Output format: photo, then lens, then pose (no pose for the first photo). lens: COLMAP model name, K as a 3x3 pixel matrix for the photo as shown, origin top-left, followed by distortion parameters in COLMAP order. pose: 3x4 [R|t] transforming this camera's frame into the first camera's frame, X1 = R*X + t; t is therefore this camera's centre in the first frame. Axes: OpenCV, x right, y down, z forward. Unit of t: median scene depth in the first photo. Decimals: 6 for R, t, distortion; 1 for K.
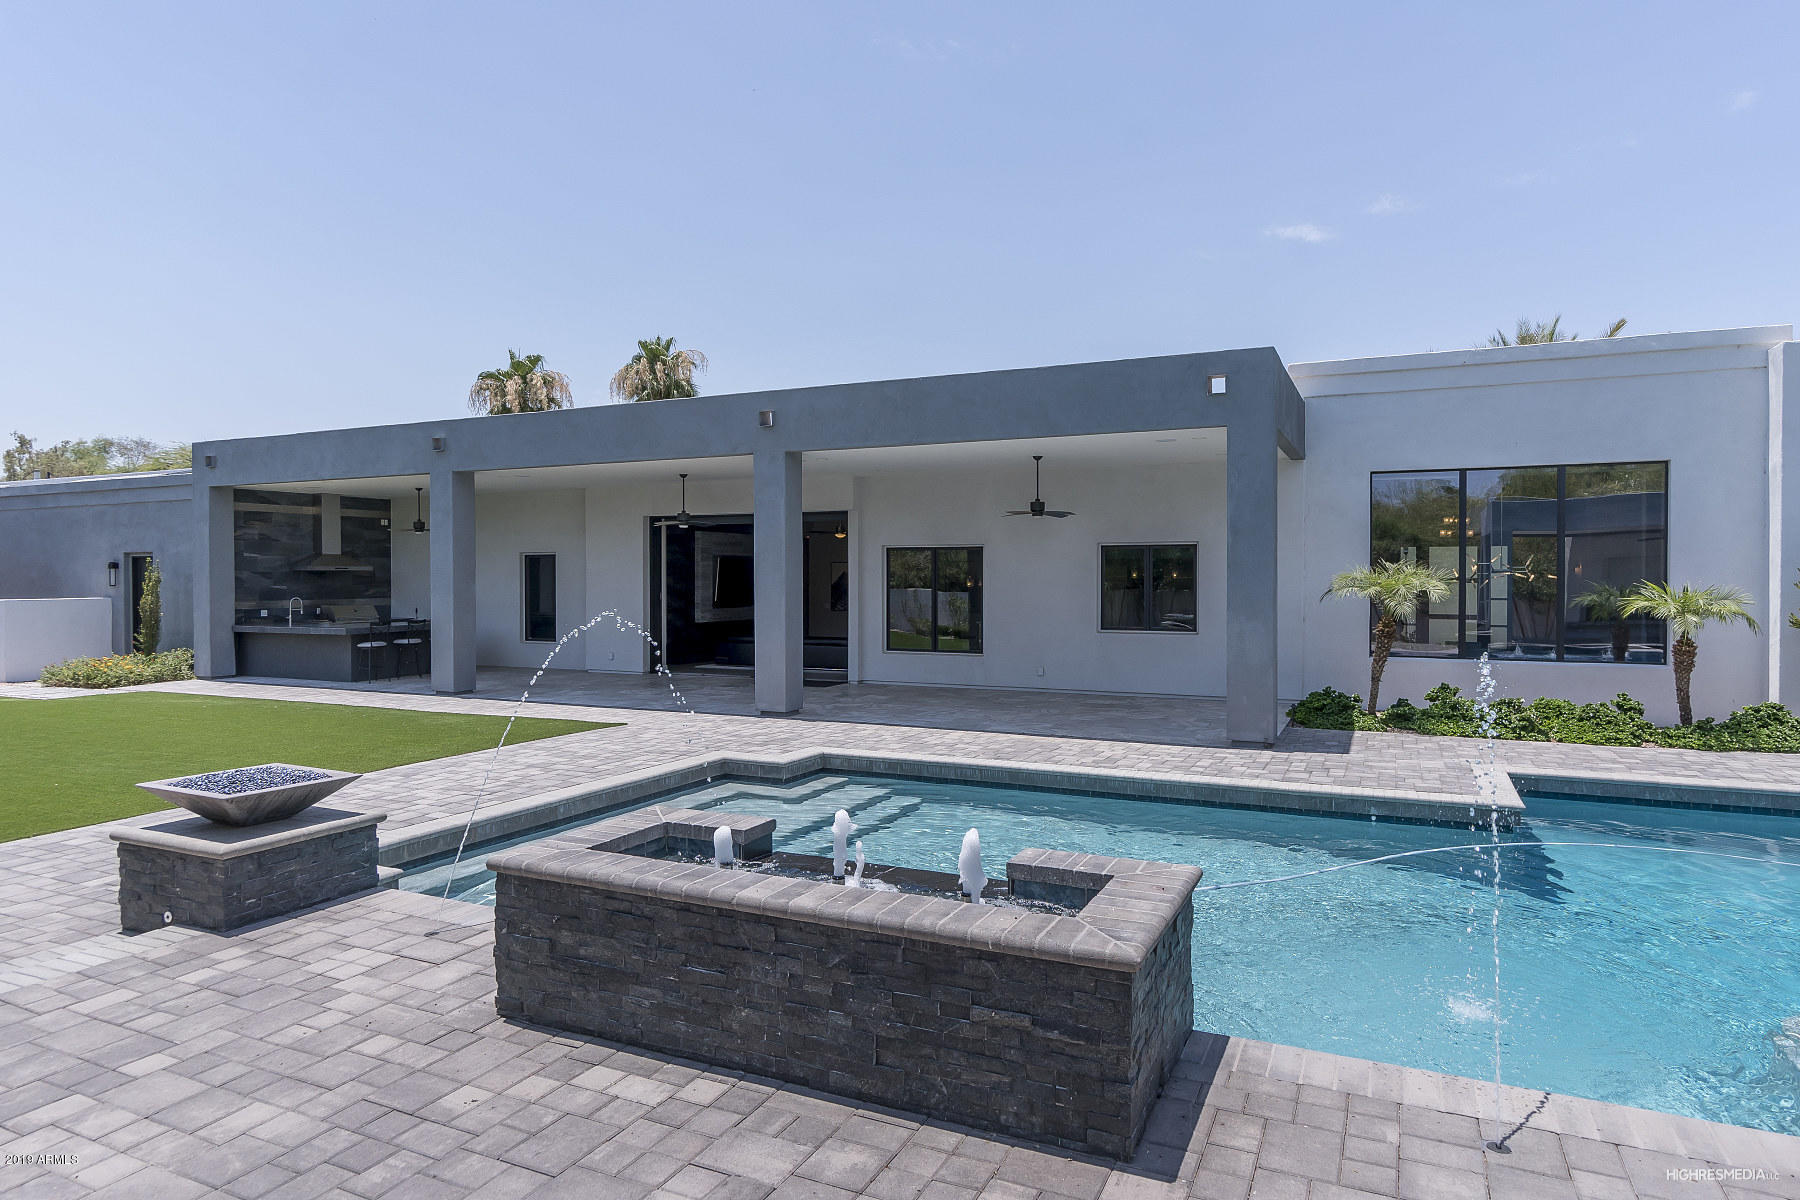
lens RADIAL K [[1094.5, 0, 901.2], [0, 1094.5, 577.4], [0, 0, 1]] dist [-0.003104, -0.000706]
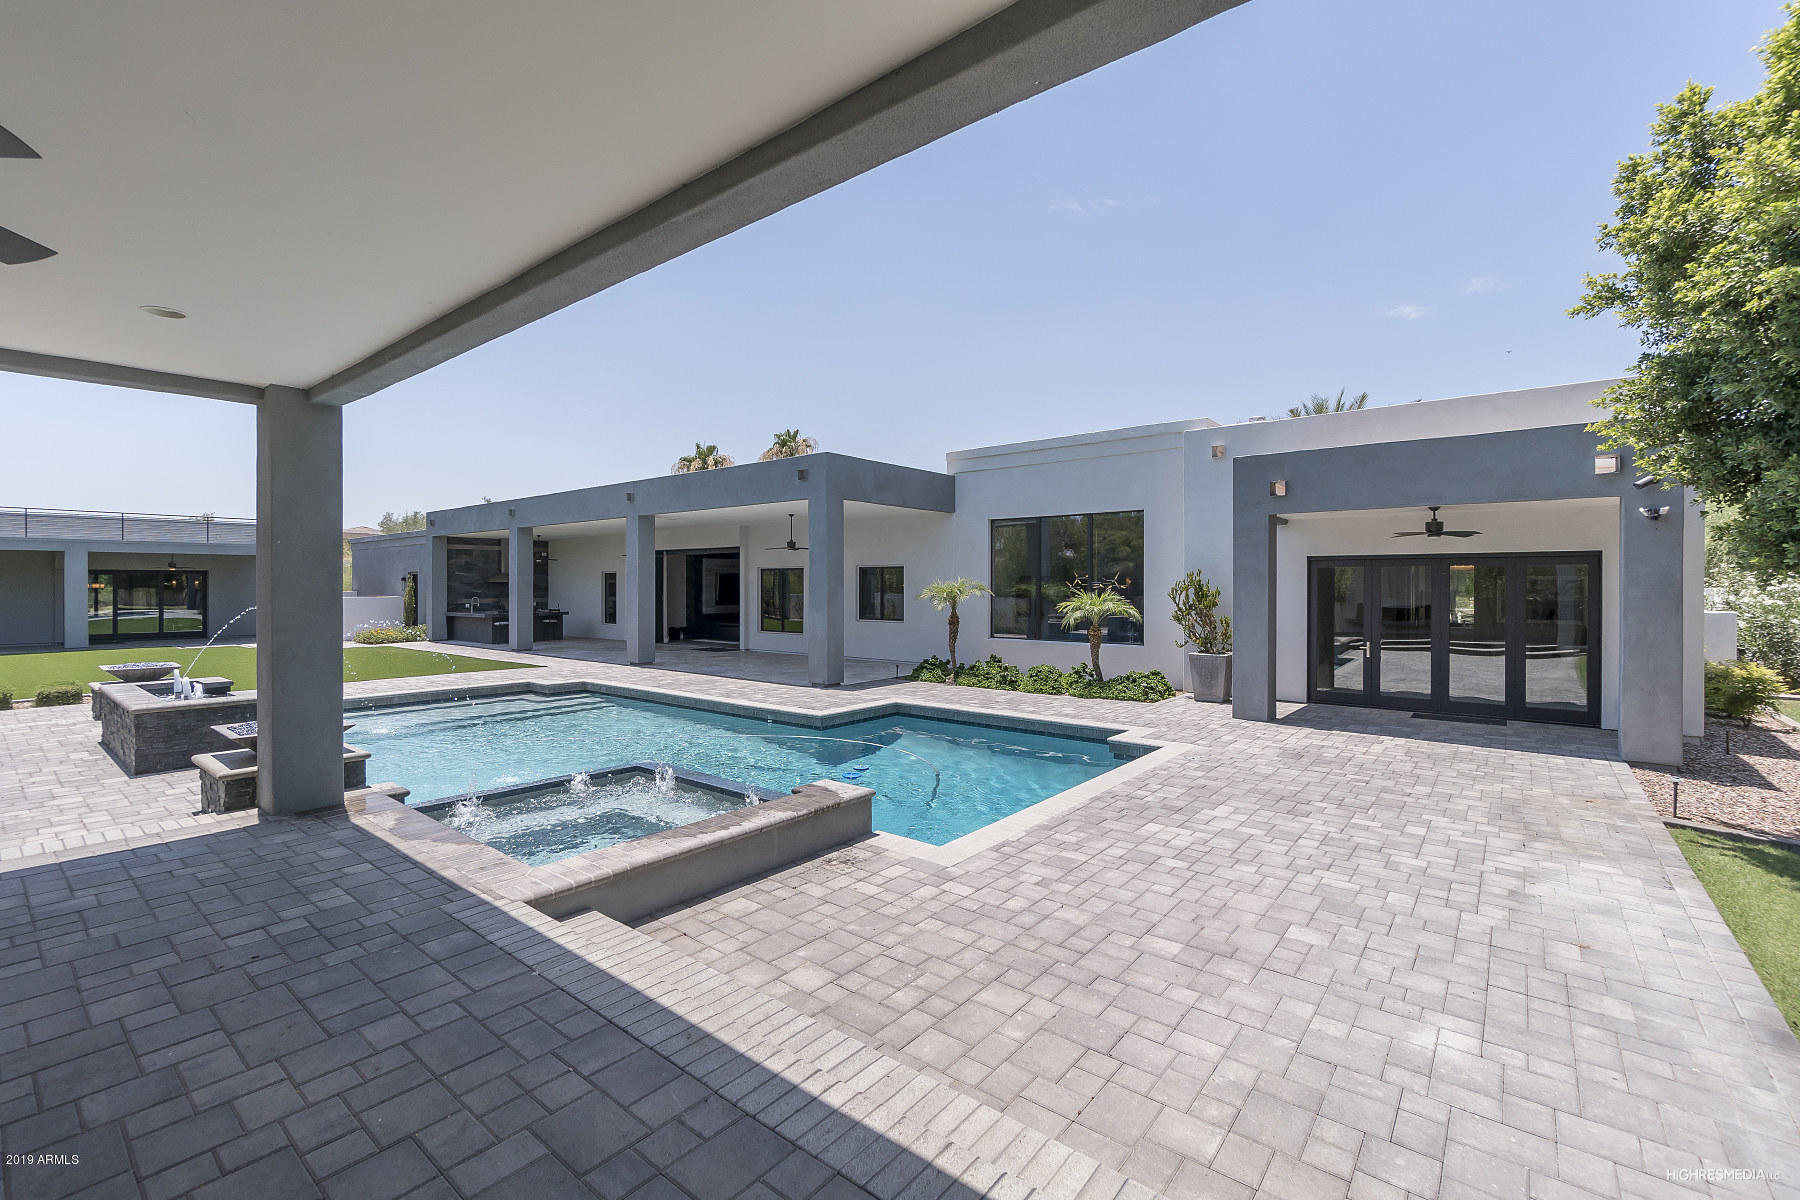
lens RADIAL K [[774.1, 0, 862.9], [0, 774.1, 587.5], [0, 0, 1]] dist [0.003259, 0.000478]
pose [[0.969844, 0.002245, -0.243715, 0.348008], [-0.001787, 0.999996, 0.002103, -0.001060], [0.243719, -0.001604, 0.969845, -0.077651]]
